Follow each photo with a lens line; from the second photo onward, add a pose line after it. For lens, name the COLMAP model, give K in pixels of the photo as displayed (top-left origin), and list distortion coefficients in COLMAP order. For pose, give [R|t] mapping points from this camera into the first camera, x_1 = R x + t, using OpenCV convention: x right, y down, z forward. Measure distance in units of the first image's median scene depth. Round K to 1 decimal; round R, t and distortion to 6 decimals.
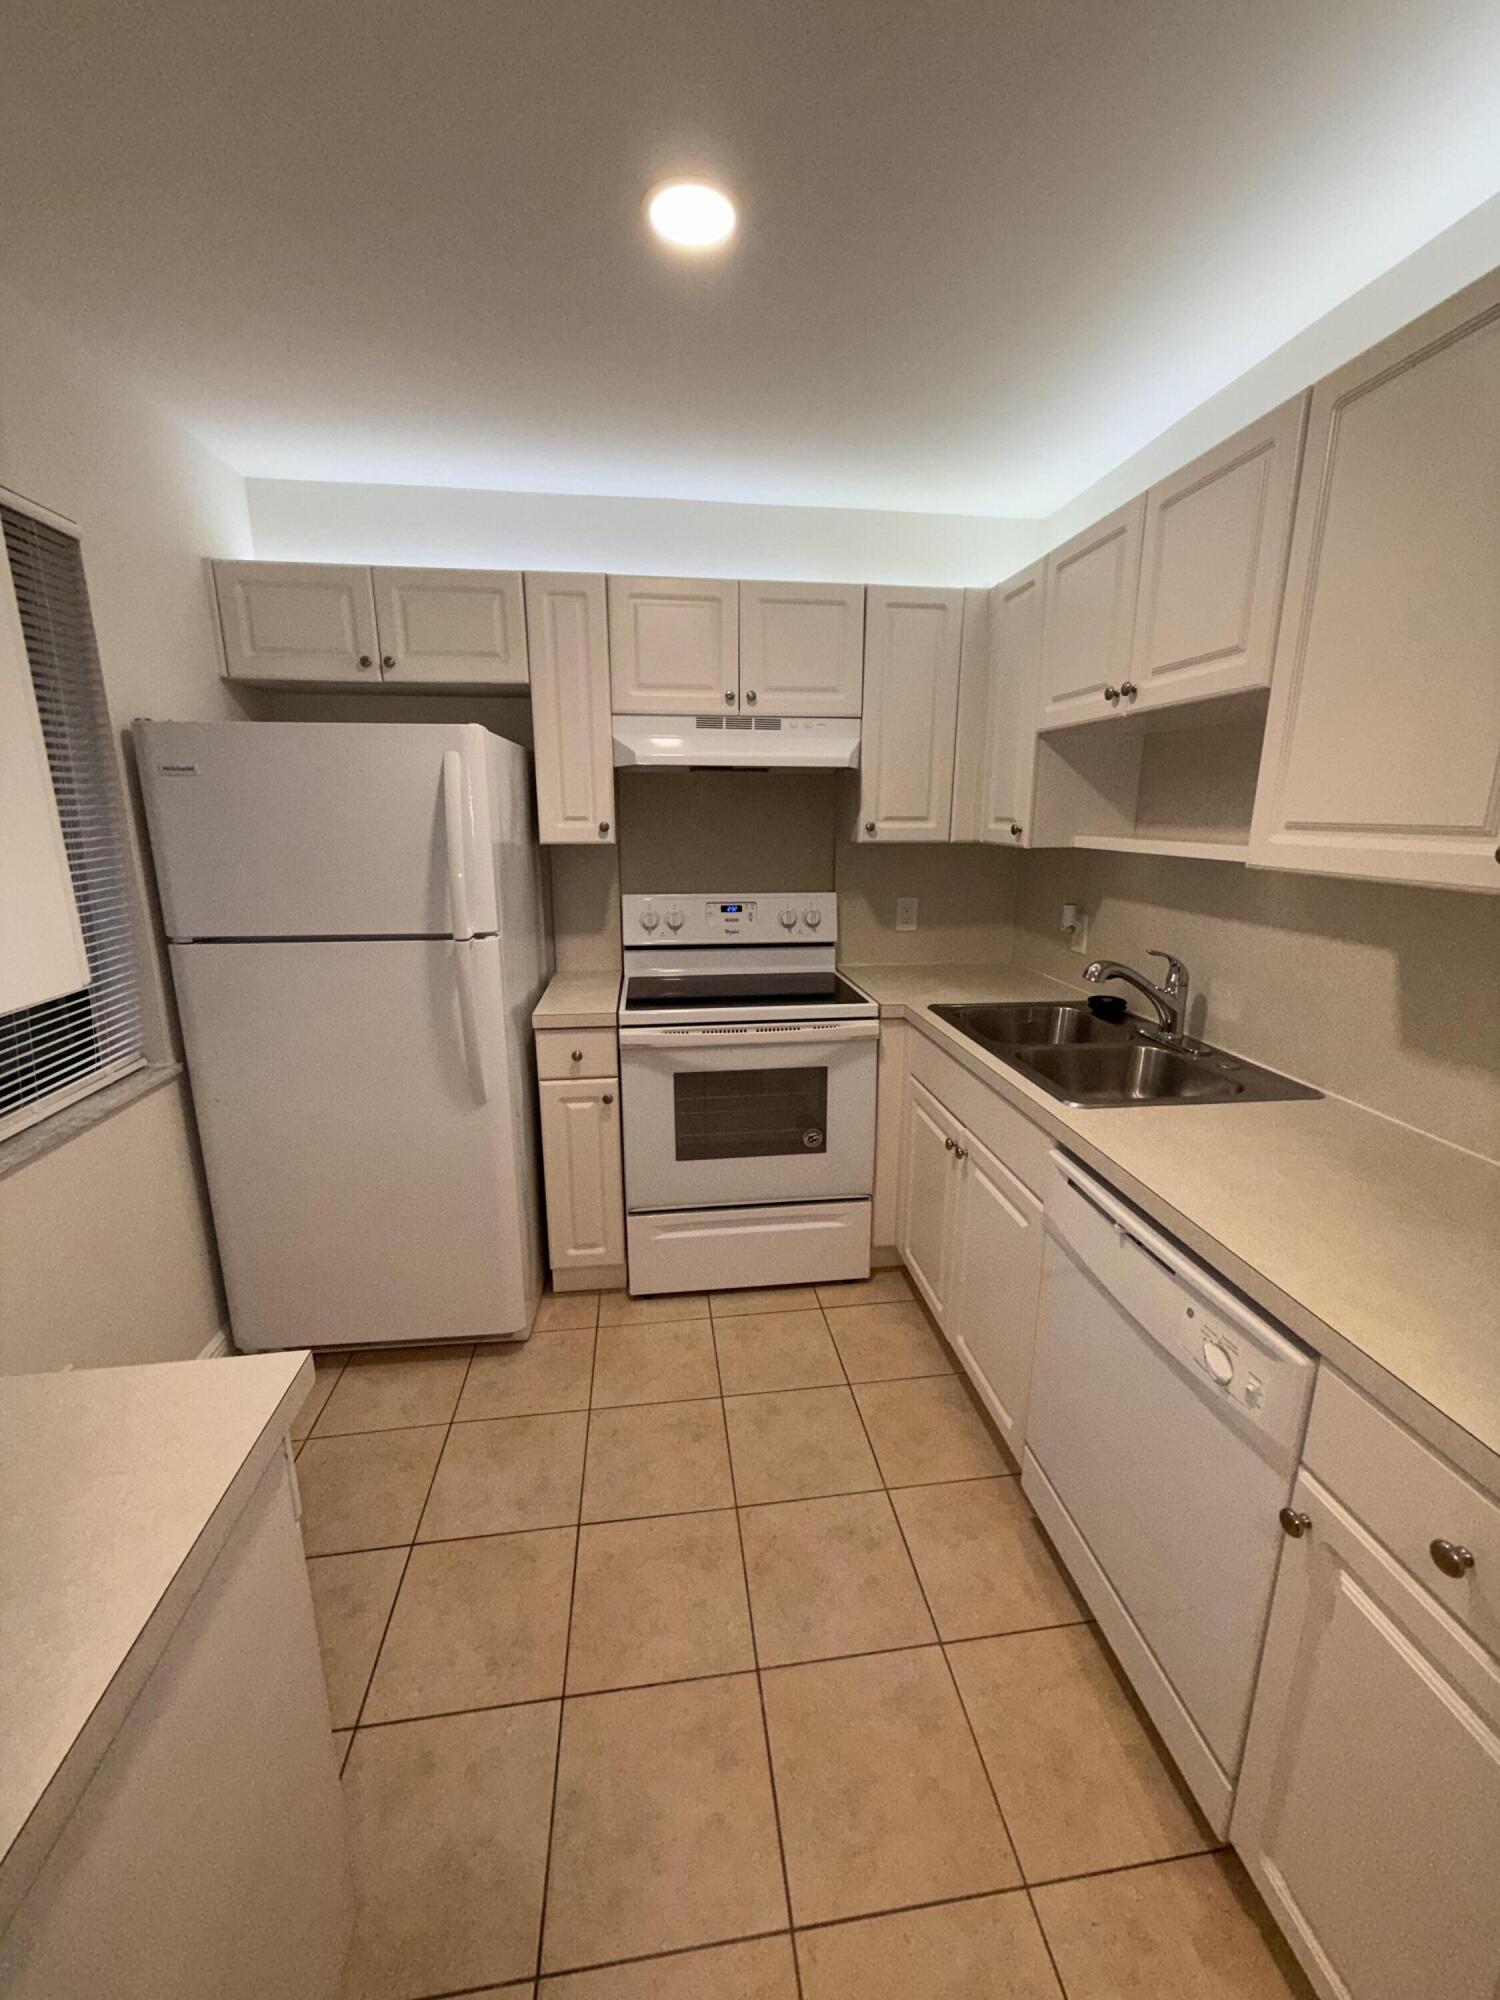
lens RADIAL K [[804.2, 0, 750.0], [0, 804.2, 1000.0], [0, 0, 1]] dist [-0.000845, -0.000200]
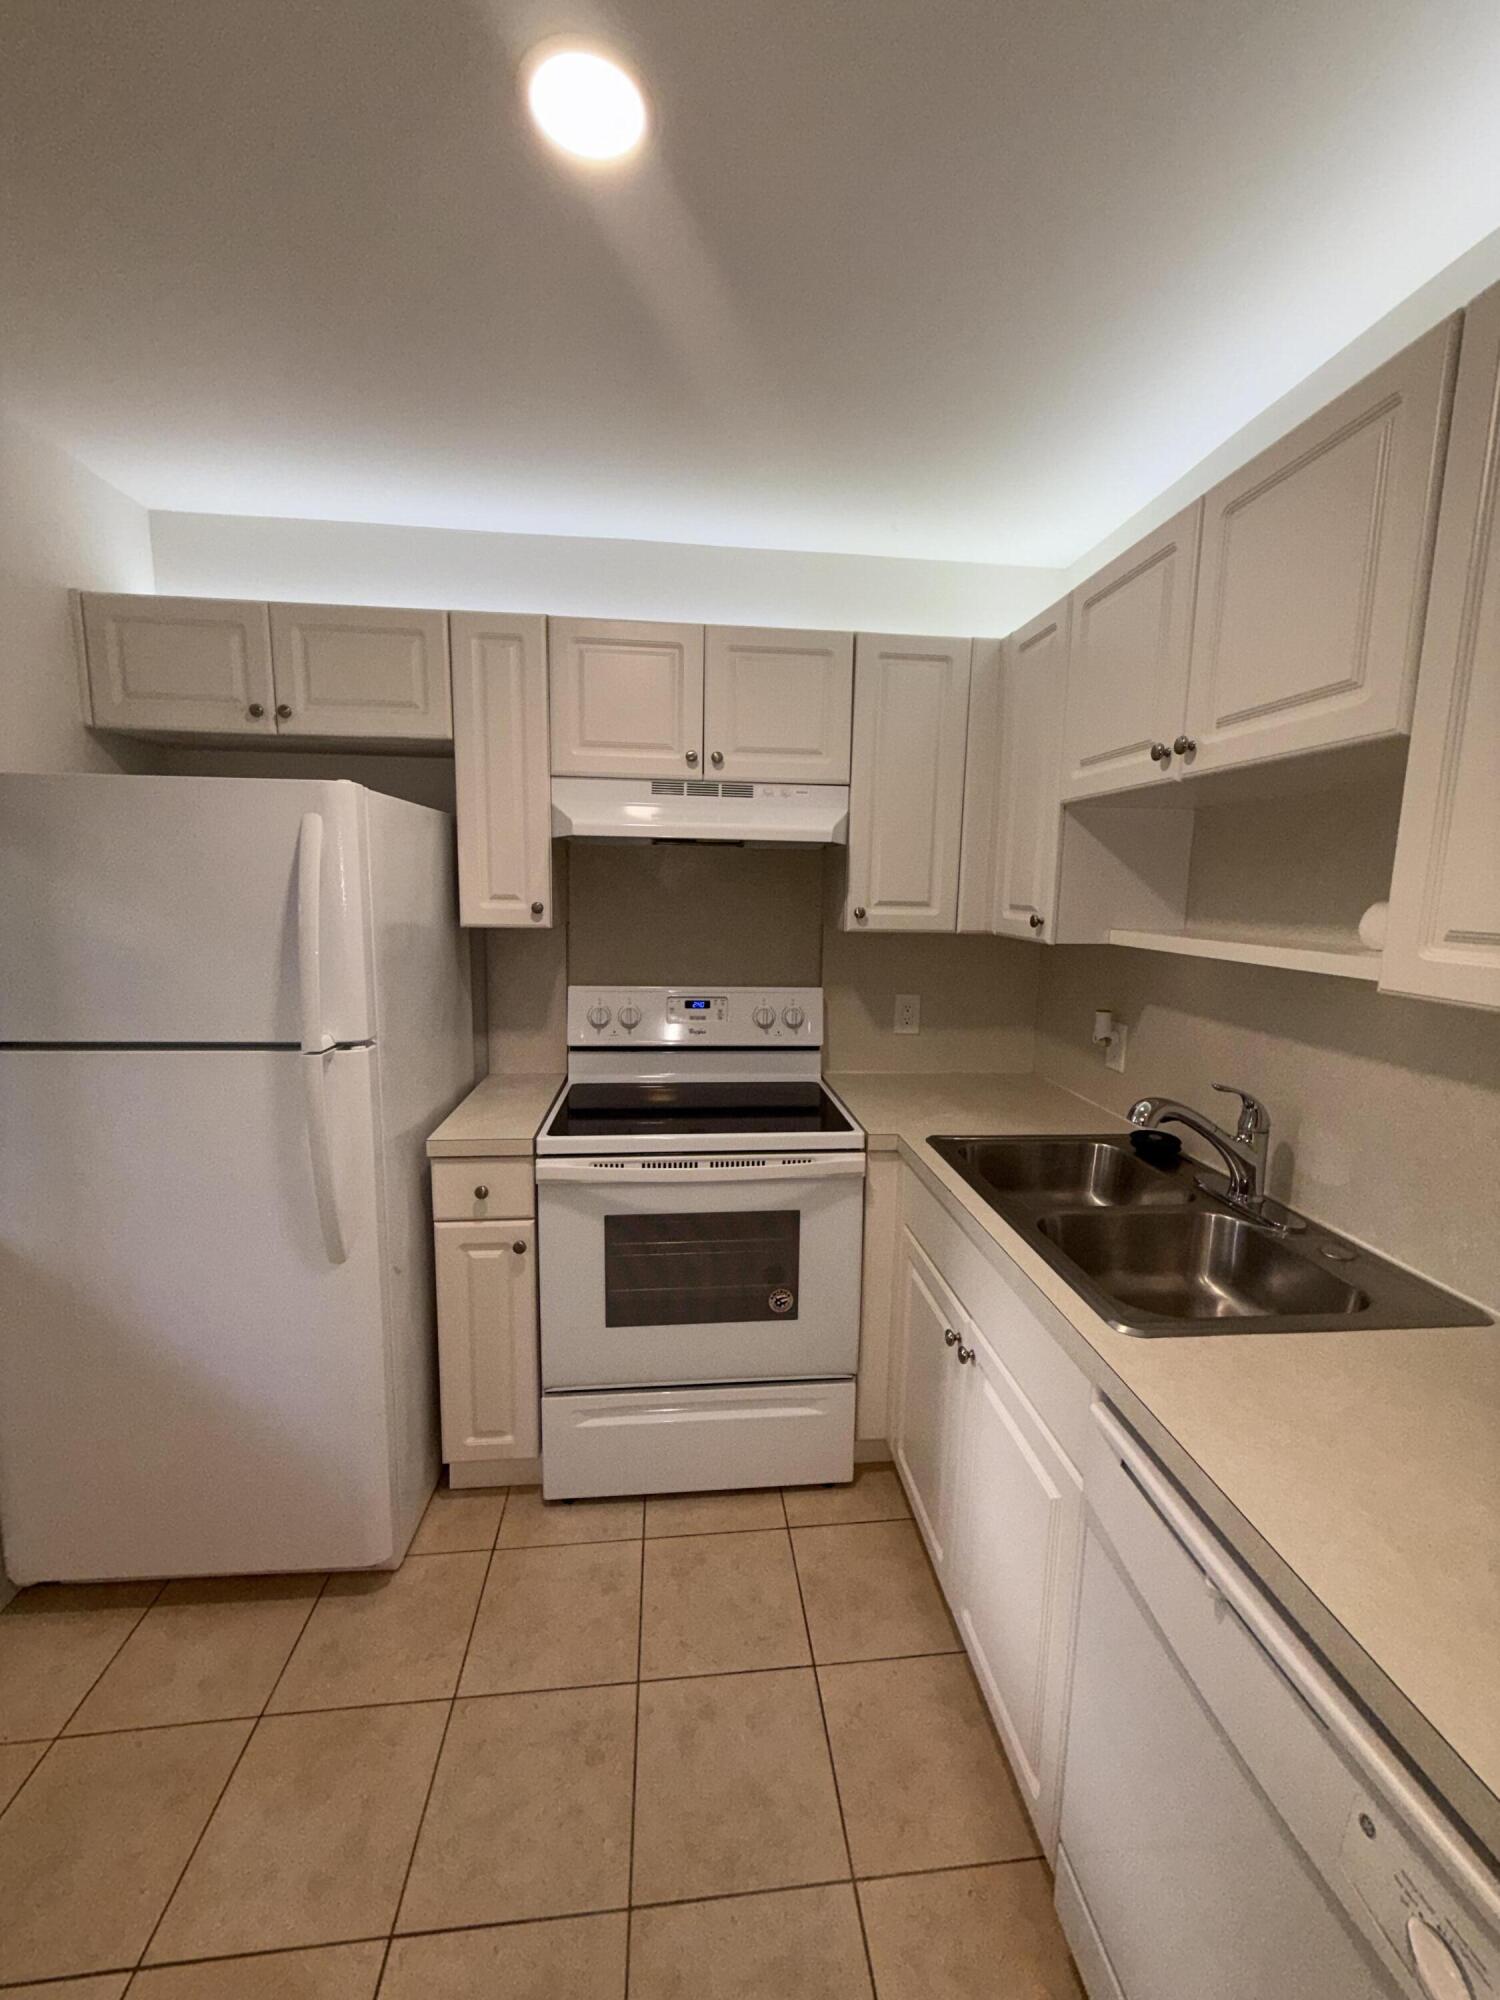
lens RADIAL K [[804.2, 0, 750.0], [0, 804.2, 1000.0], [0, 0, 1]] dist [-0.000845, -0.000200]
pose [[0.999497, 0.020116, -0.024531, 0.063549], [-0.022227, 0.995779, -0.089054, -0.053331], [0.022636, 0.089555, 0.995725, 0.192497]]
